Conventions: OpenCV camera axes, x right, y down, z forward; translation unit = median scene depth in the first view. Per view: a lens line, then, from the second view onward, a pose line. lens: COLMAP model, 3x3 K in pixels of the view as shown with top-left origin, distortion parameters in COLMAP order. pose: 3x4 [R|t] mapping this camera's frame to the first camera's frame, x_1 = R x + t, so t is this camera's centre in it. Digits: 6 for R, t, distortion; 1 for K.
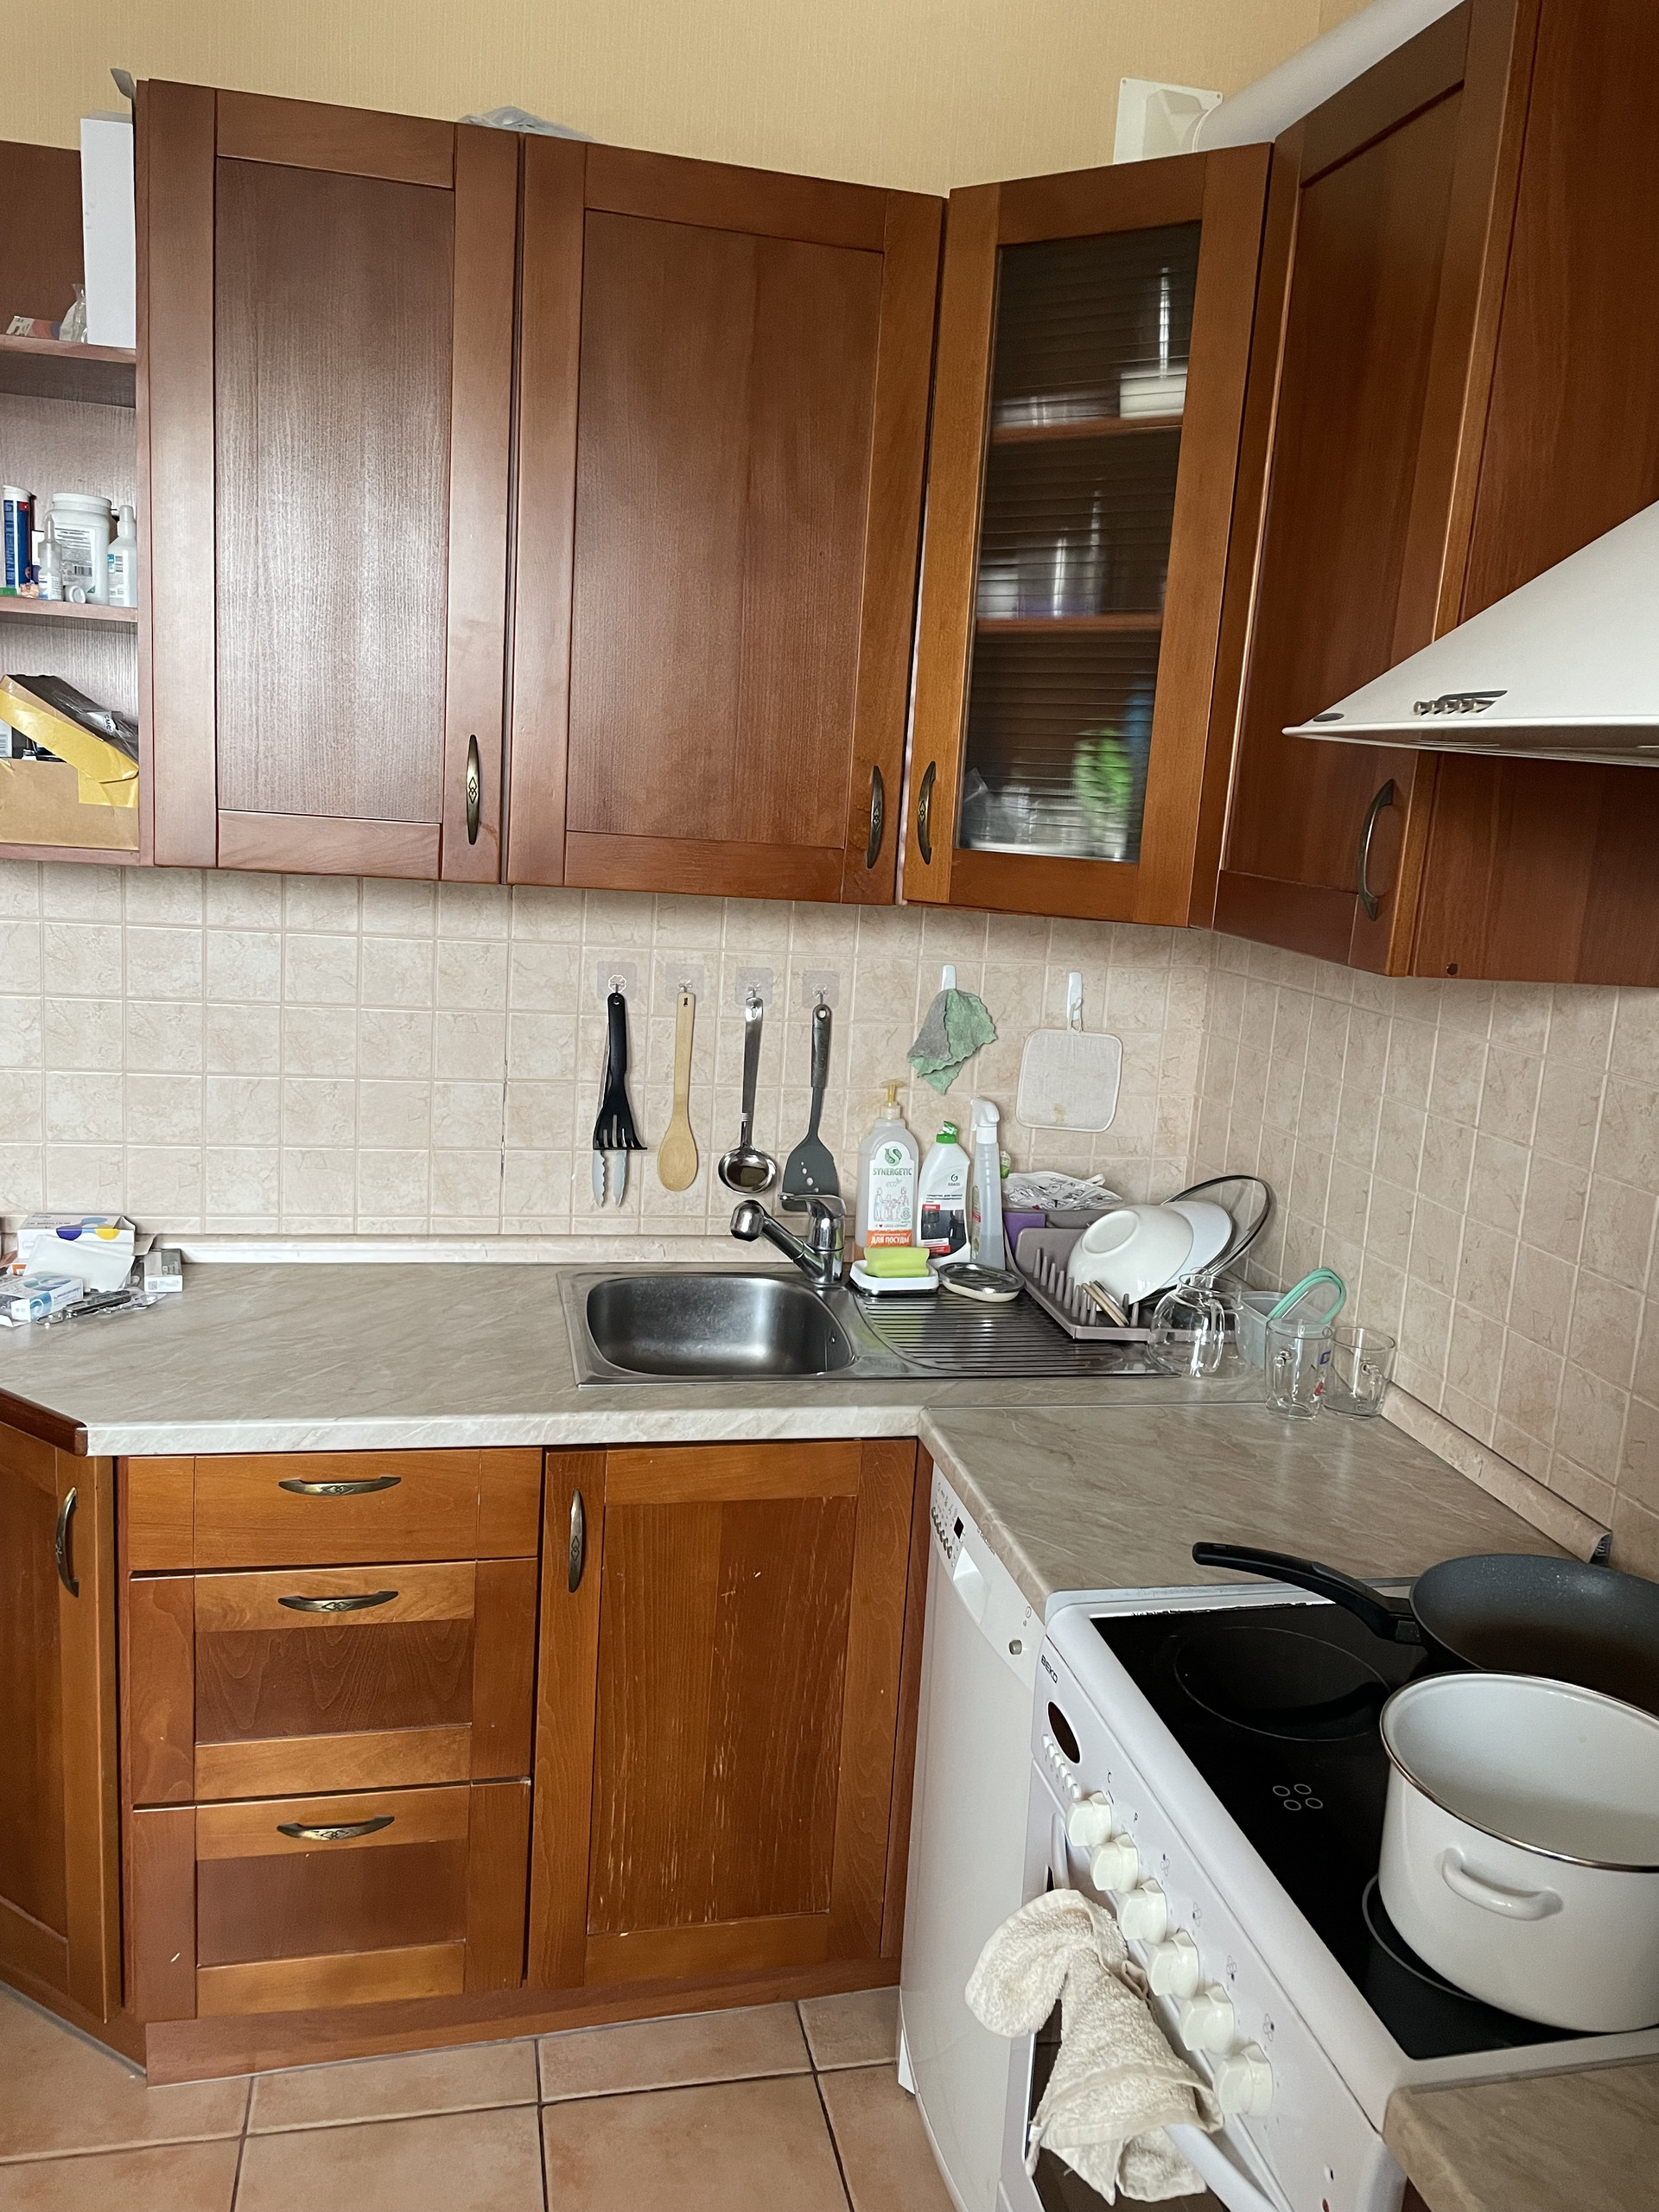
lens RADIAL K [[1629.2, 0, 833.7], [0, 1629.2, 1097.9], [0, 0, 1]] dist [0.028661, -0.016666]
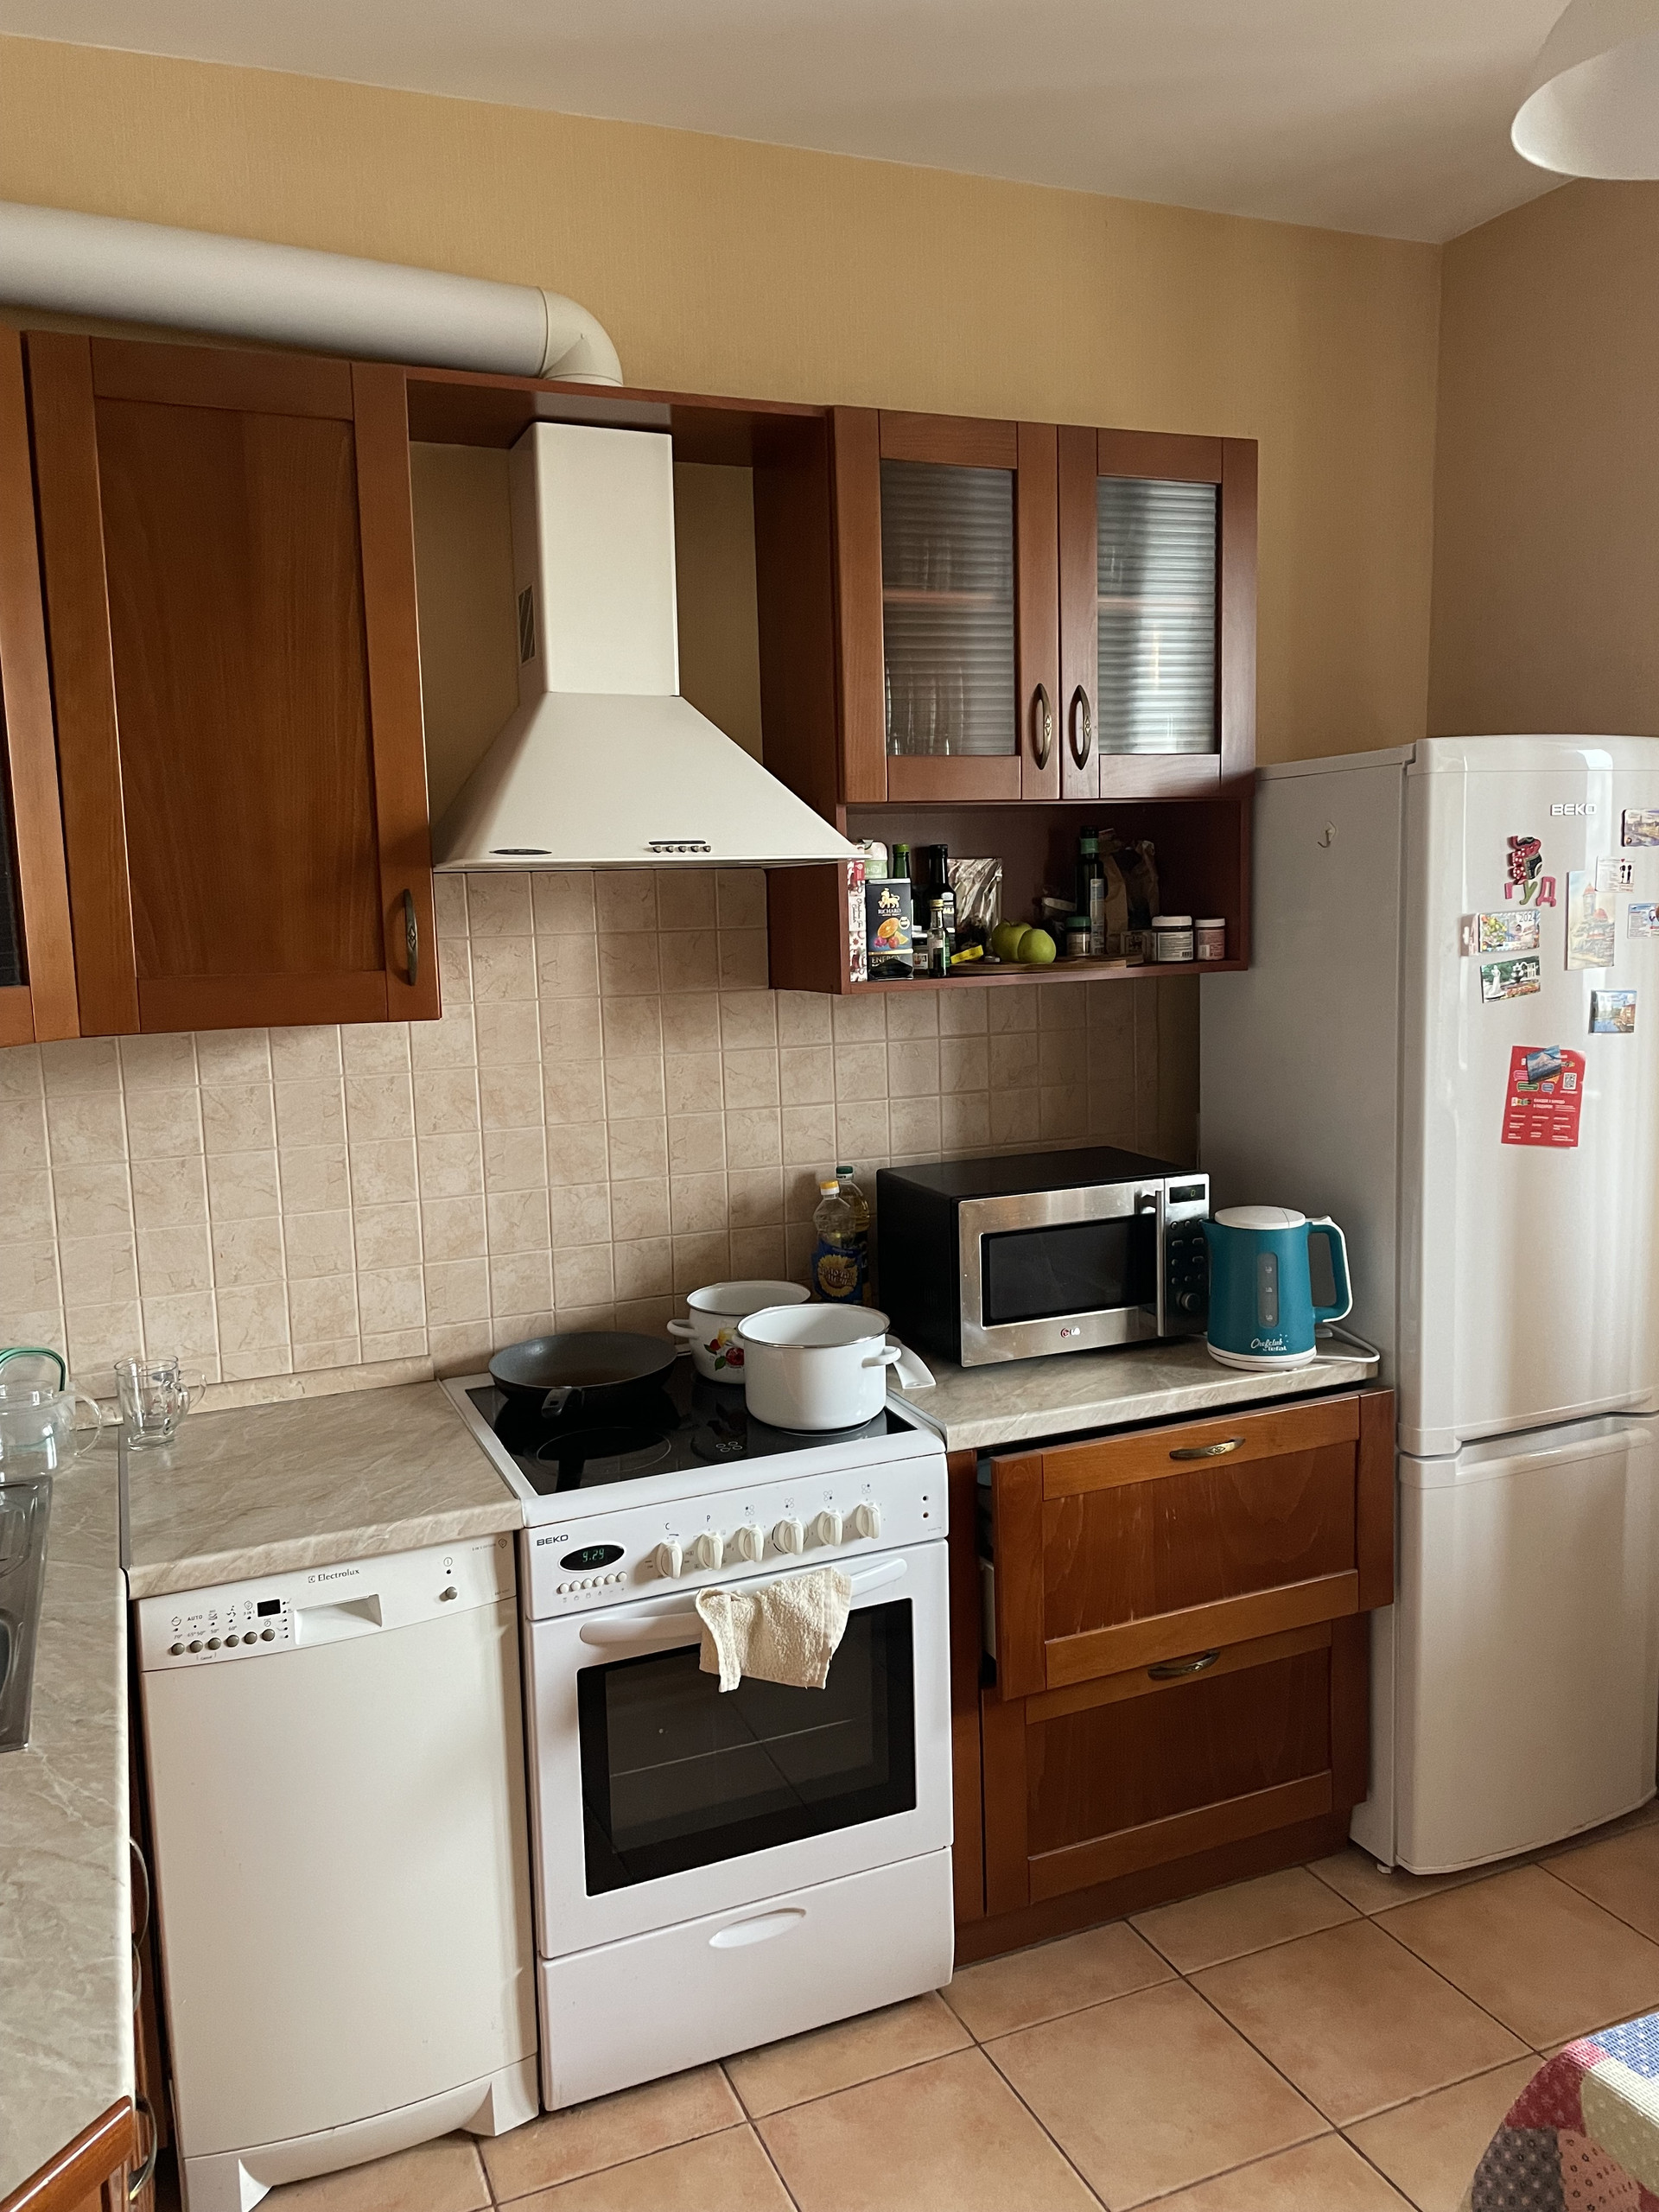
lens RADIAL K [[1629.2, 0, 829.3], [0, 1629.2, 1103.8], [0, 0, 1]] dist [0.028661, -0.016666]
pose [[-0.184169, -0.187678, 0.964810, -0.939356], [0.202440, 0.953312, 0.224084, -0.210112], [-0.961821, 0.236586, -0.137577, 0.706079]]
